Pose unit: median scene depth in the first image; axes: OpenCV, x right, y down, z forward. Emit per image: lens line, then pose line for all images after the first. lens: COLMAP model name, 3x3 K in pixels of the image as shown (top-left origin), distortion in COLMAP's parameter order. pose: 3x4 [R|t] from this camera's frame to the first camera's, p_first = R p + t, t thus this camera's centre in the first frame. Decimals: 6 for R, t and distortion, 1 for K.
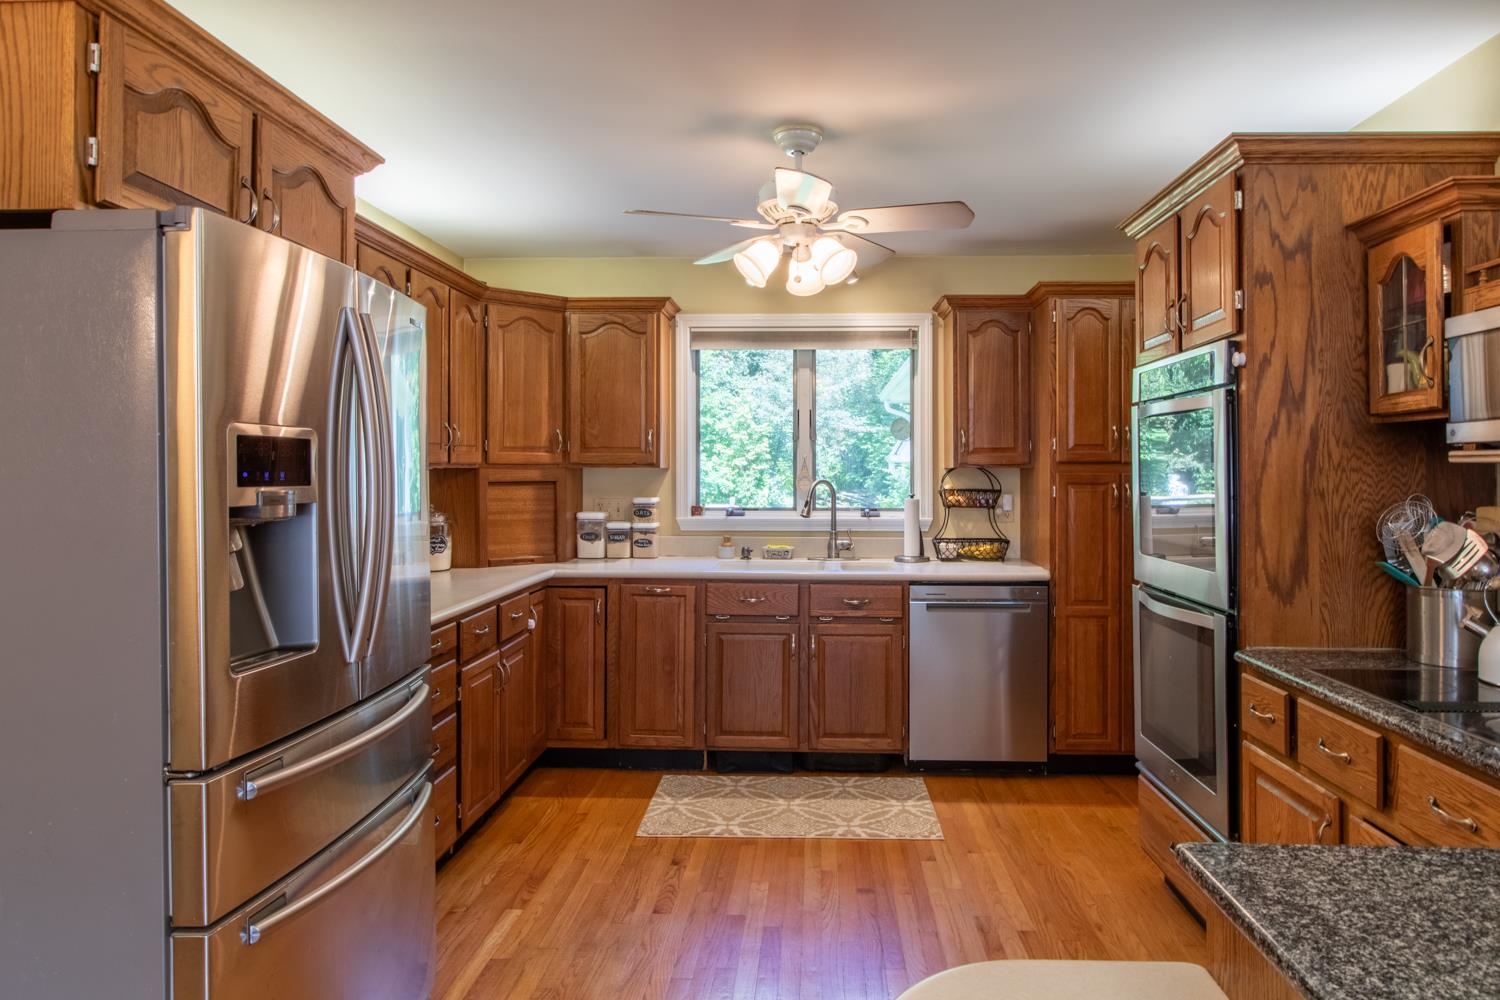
lens RADIAL K [[936.5, 0, 779.3], [0, 936.5, 472.8], [0, 0, 1]] dist [0.002063, 0.000473]
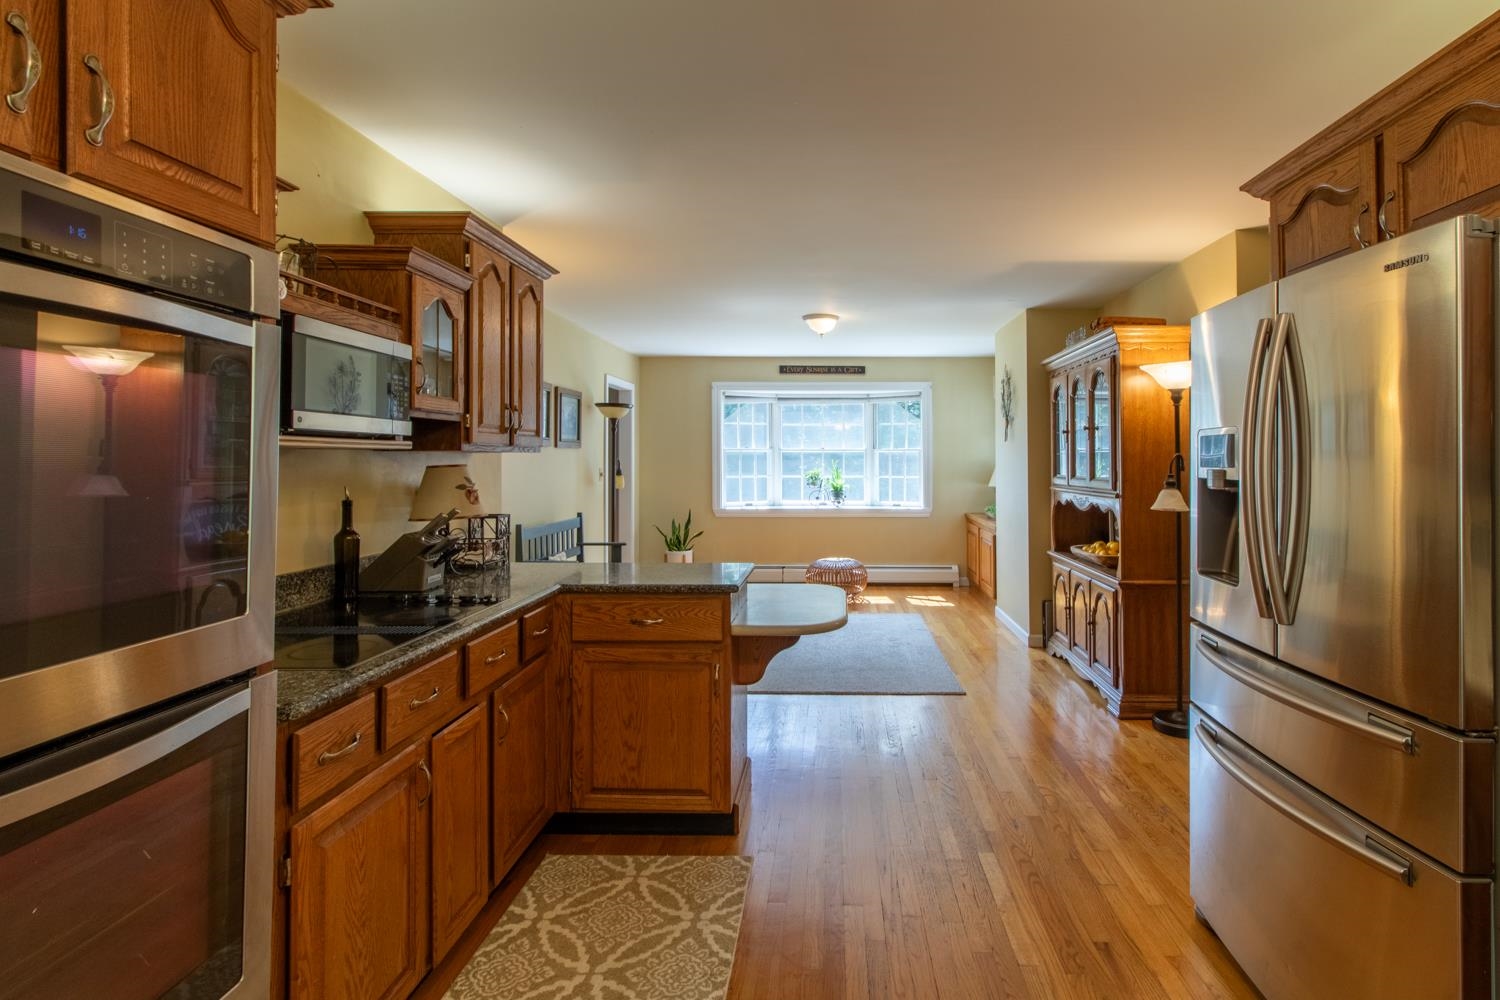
lens RADIAL K [[712.1, 0, 815.8], [0, 712.1, 451.5], [0, 0, 1]] dist [-0.001428, 0.000086]
pose [[-0.999930, -0.000803, -0.011822, 0.066085], [-0.000664, 0.999930, -0.011824, 0.002486], [0.011831, -0.011815, -0.999860, 1.016734]]
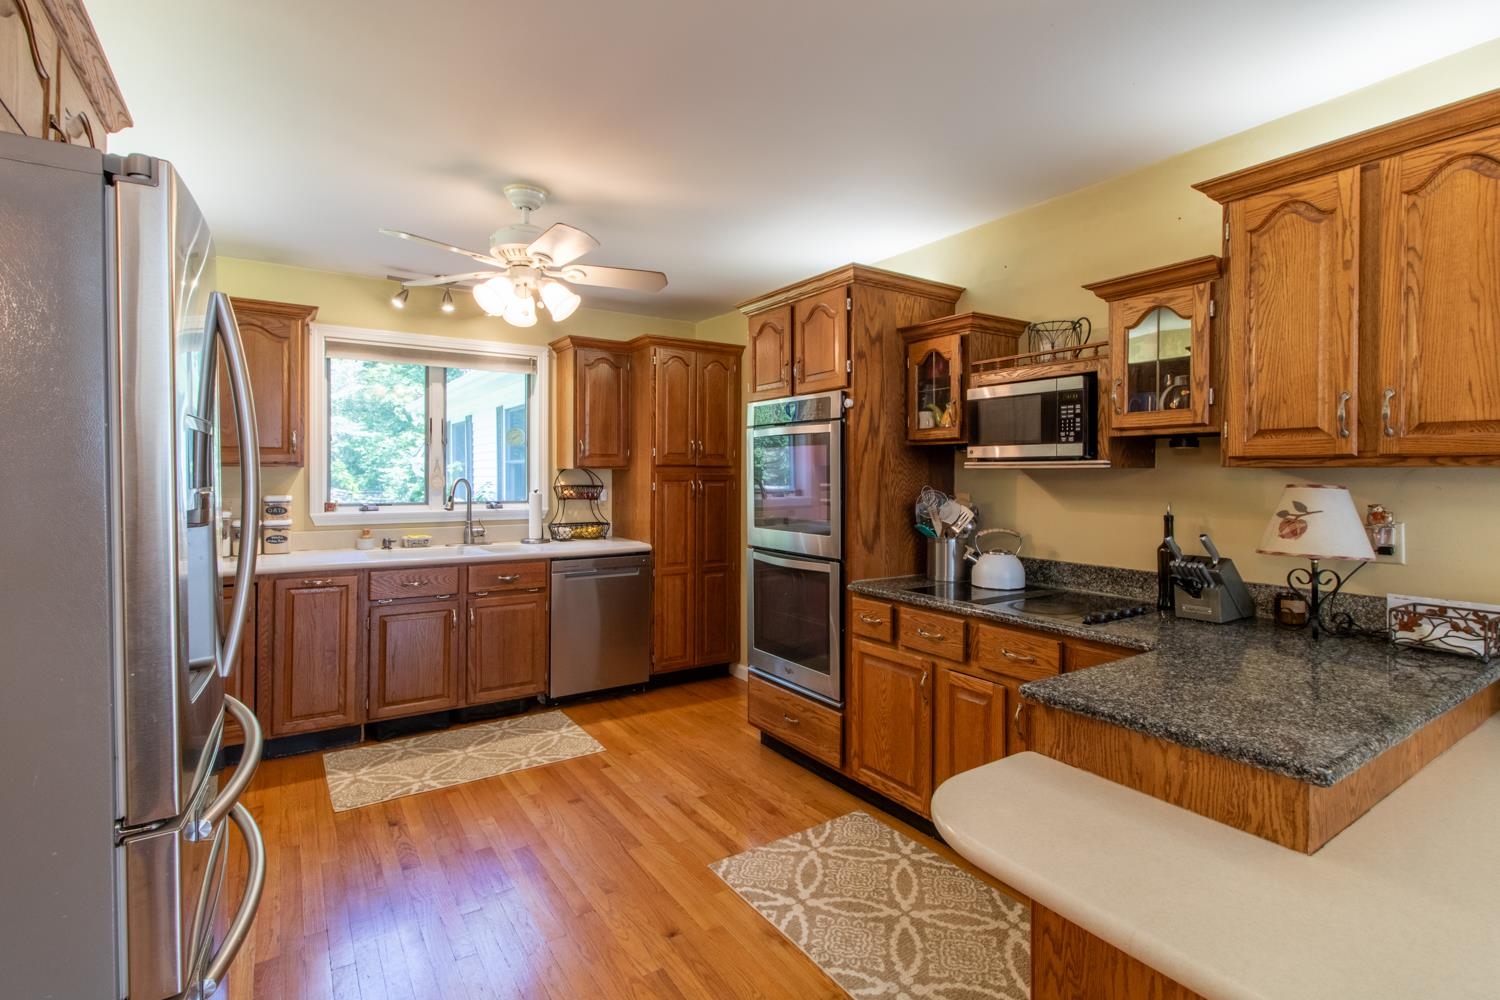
lens RADIAL K [[712.1, 0, 751.3], [0, 712.1, 480.6], [0, 0, 1]] dist [-0.001428, 0.000086]
pose [[0.811805, -0.003595, 0.583918, -0.240943], [-0.003127, 0.999940, 0.010504, -0.000278], [-0.583920, -0.010353, 0.811745, 0.068476]]
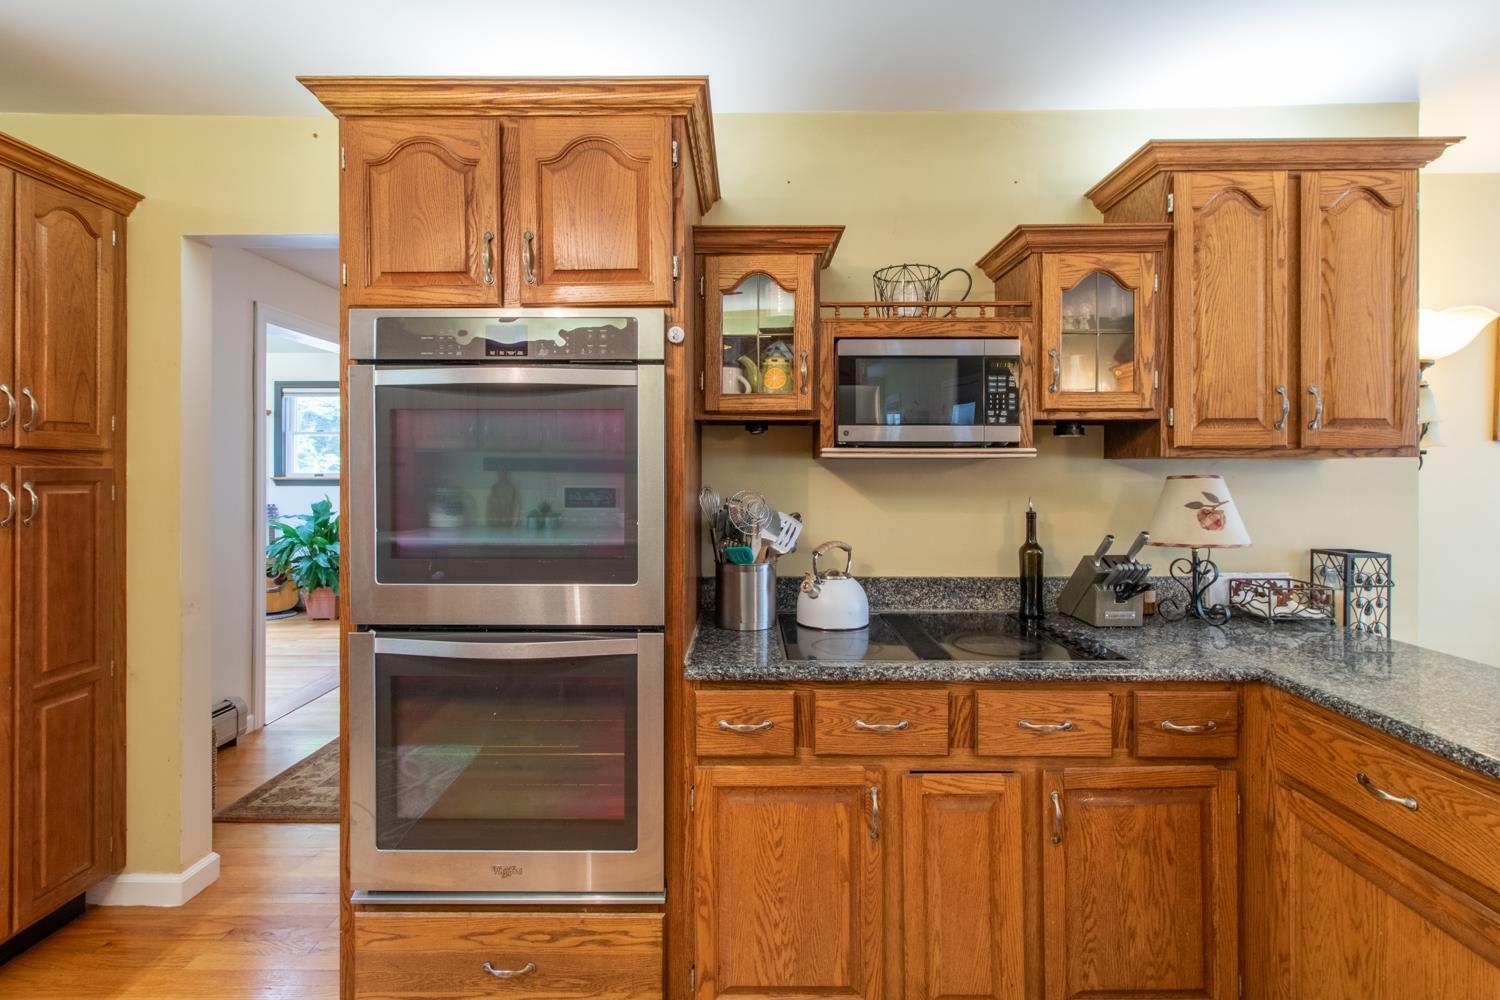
lens RADIAL K [[712.1, 0, 754.8], [0, 712.1, 471.5], [0, 0, 1]] dist [-0.001428, 0.000086]
pose [[-0.029688, -0.005214, 0.999546, -0.117387], [-0.000285, 0.999986, 0.005208, 0.001527], [-0.999559, -0.000130, -0.029689, 0.632583]]
